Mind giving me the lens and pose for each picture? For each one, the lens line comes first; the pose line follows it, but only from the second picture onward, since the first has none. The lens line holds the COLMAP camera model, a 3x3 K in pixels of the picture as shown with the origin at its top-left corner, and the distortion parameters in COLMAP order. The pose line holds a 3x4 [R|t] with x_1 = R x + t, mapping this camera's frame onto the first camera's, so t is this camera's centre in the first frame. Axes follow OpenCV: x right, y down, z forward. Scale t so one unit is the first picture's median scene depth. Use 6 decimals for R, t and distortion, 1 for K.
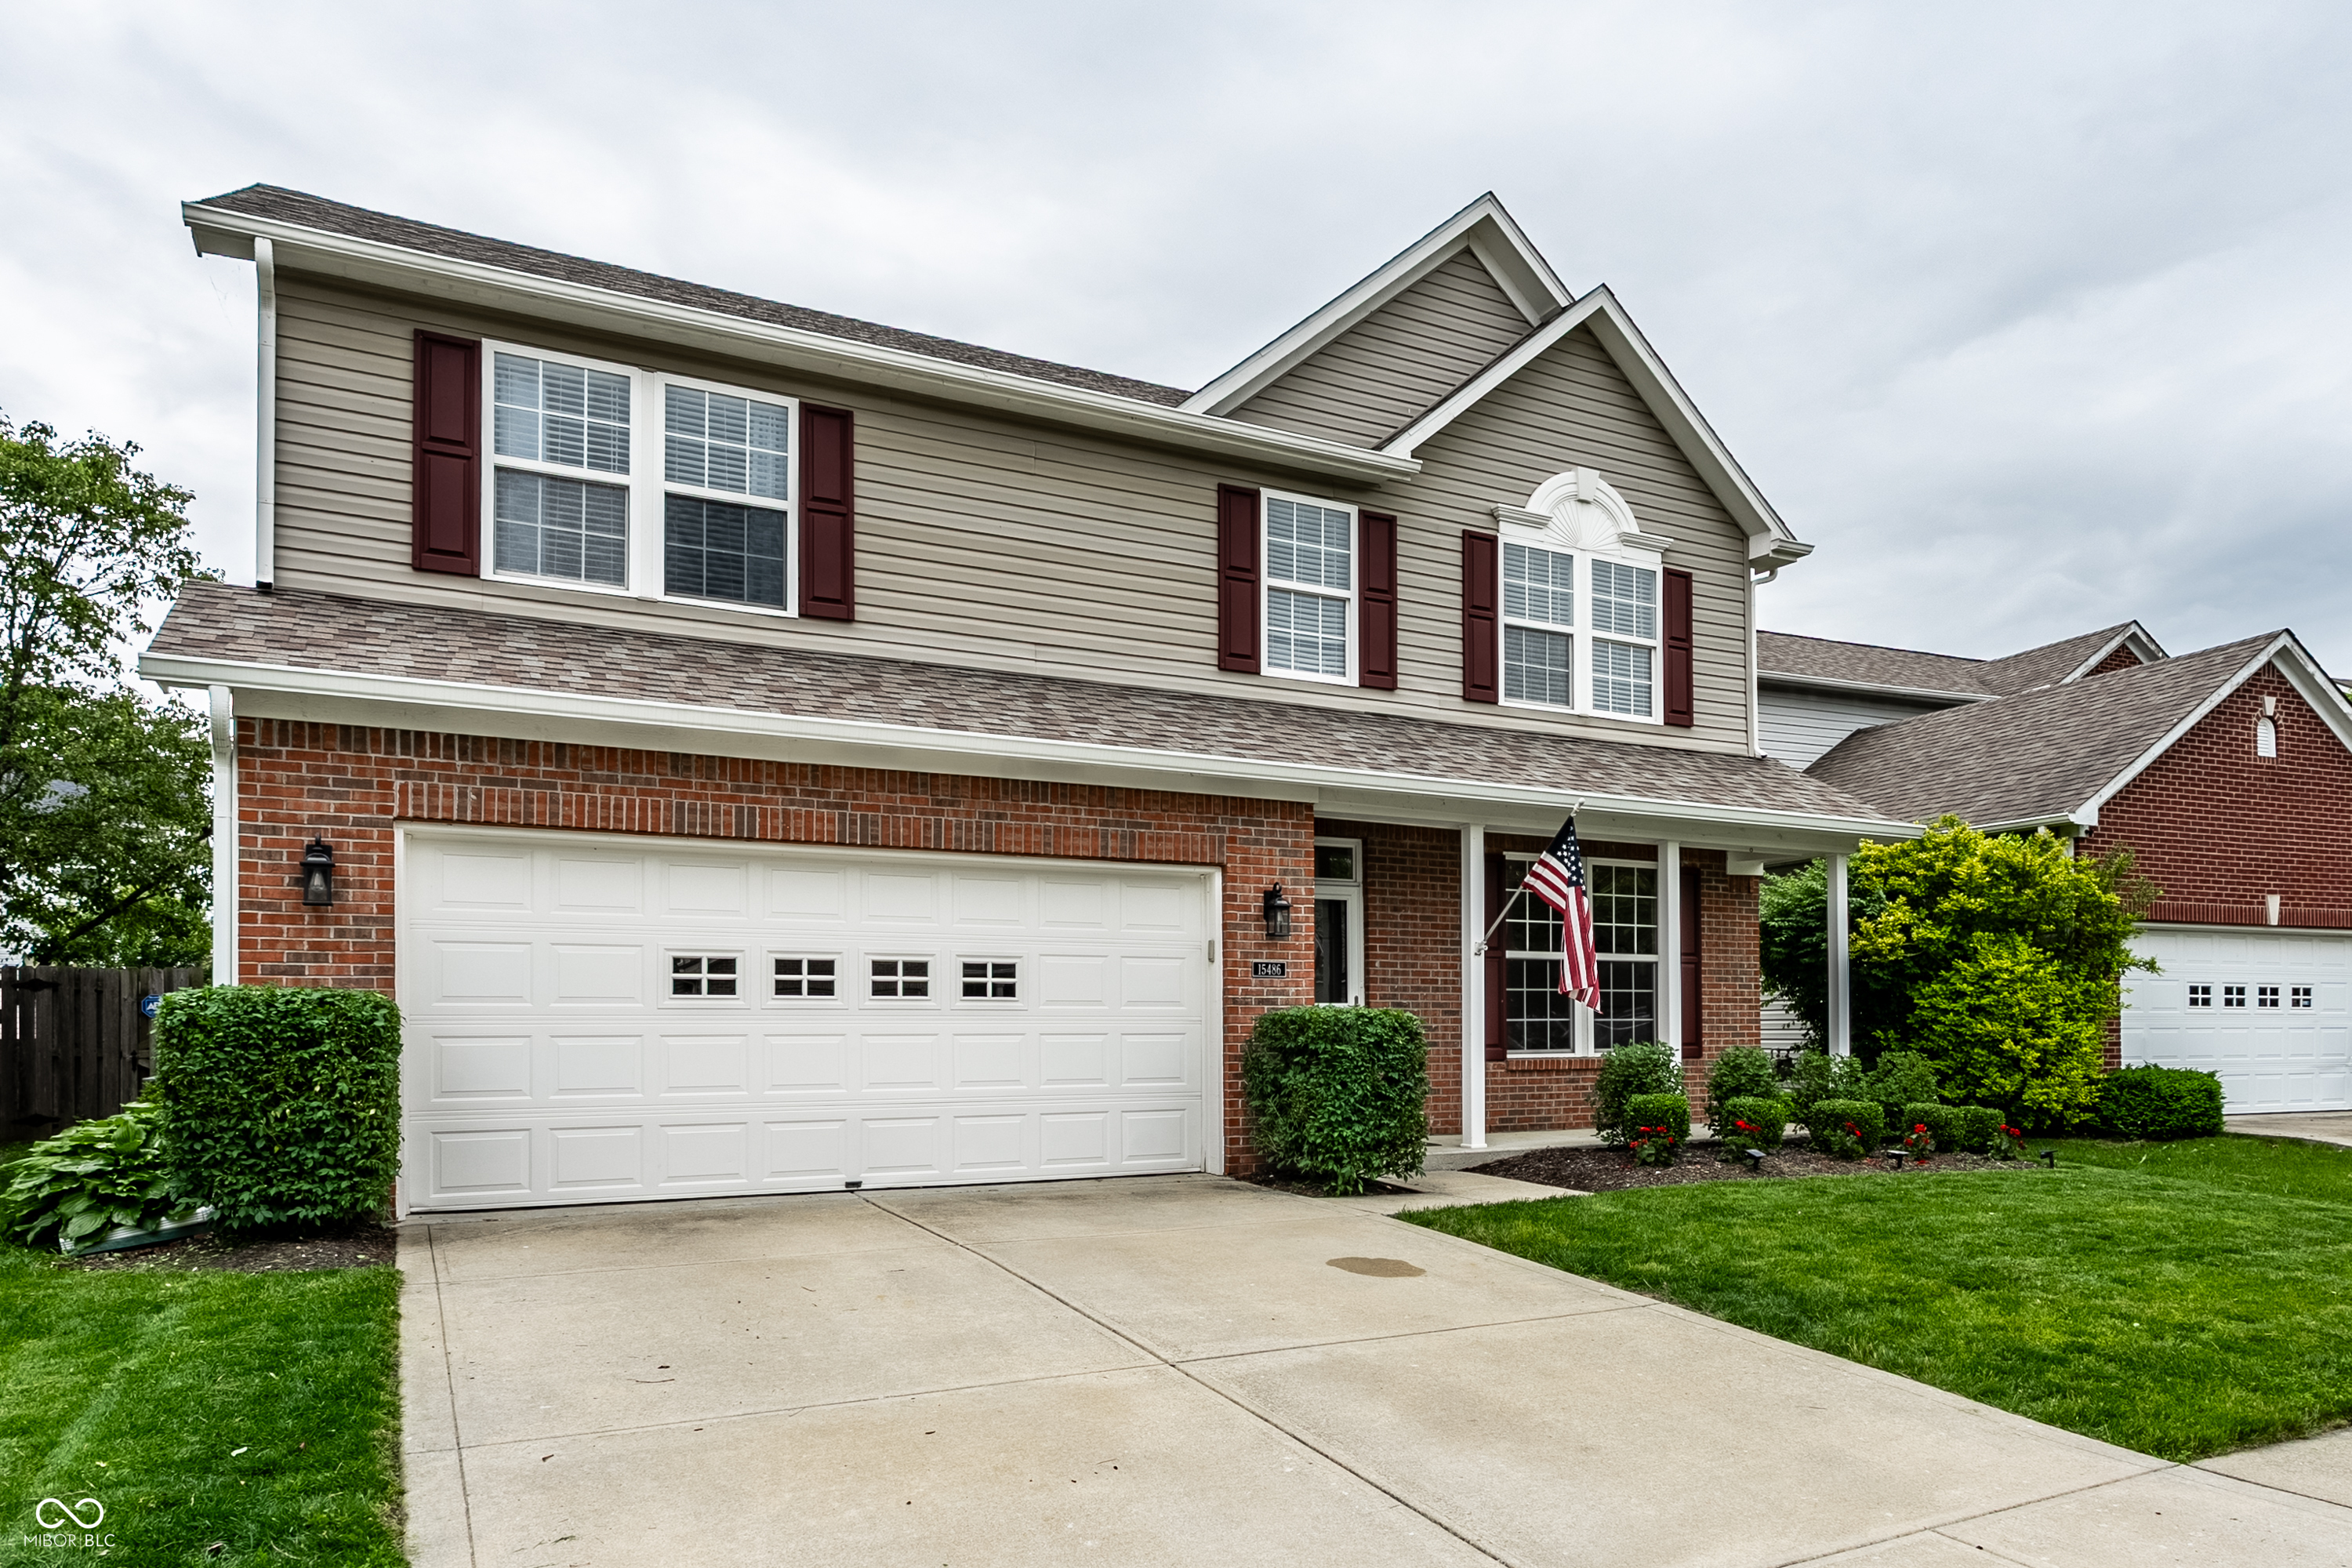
lens RADIAL K [[1199.0, 0, 1175.3], [0, 1199.0, 778.4], [0, 0, 1]] dist [0.000321, 0.000476]
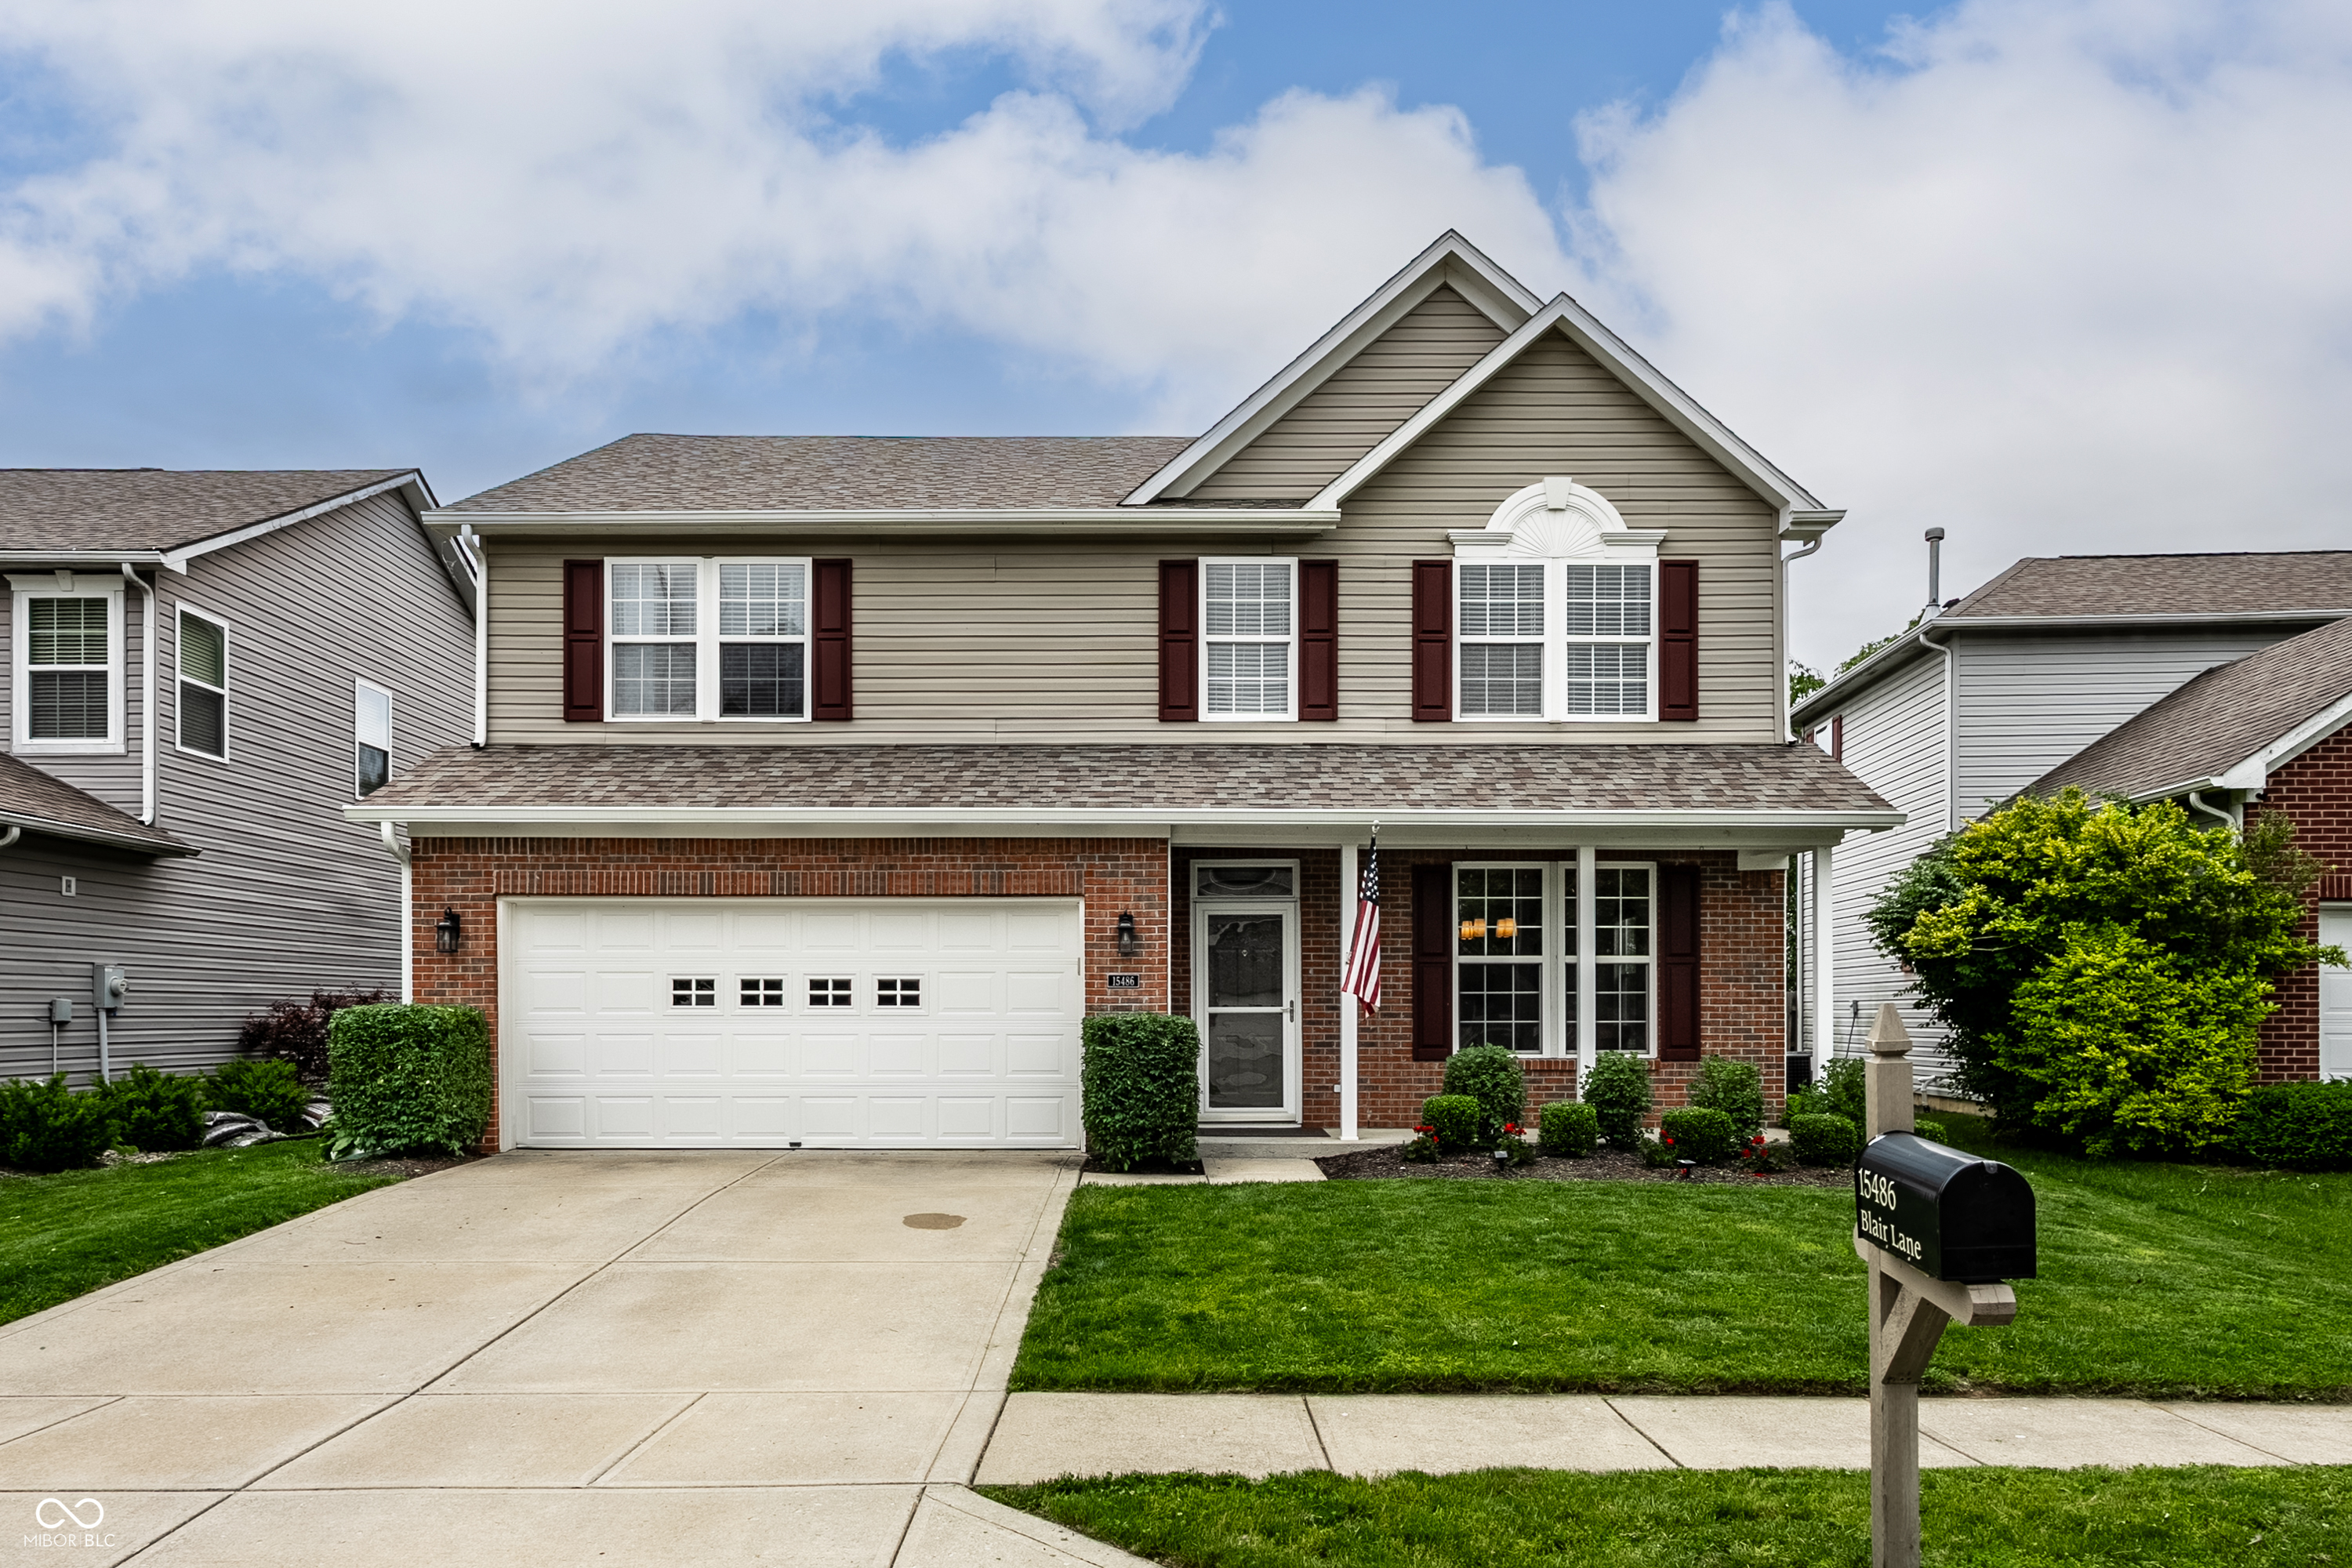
lens RADIAL K [[1125.8, 0, 1168.8], [0, 1125.8, 775.0], [0, 0, 1]] dist [-0.000327, 0.000119]
pose [[0.920427, -0.079122, -0.382824, 0.532035], [0.077163, 0.996808, -0.020496, -0.017502], [0.383223, -0.010675, 0.923594, -0.013010]]
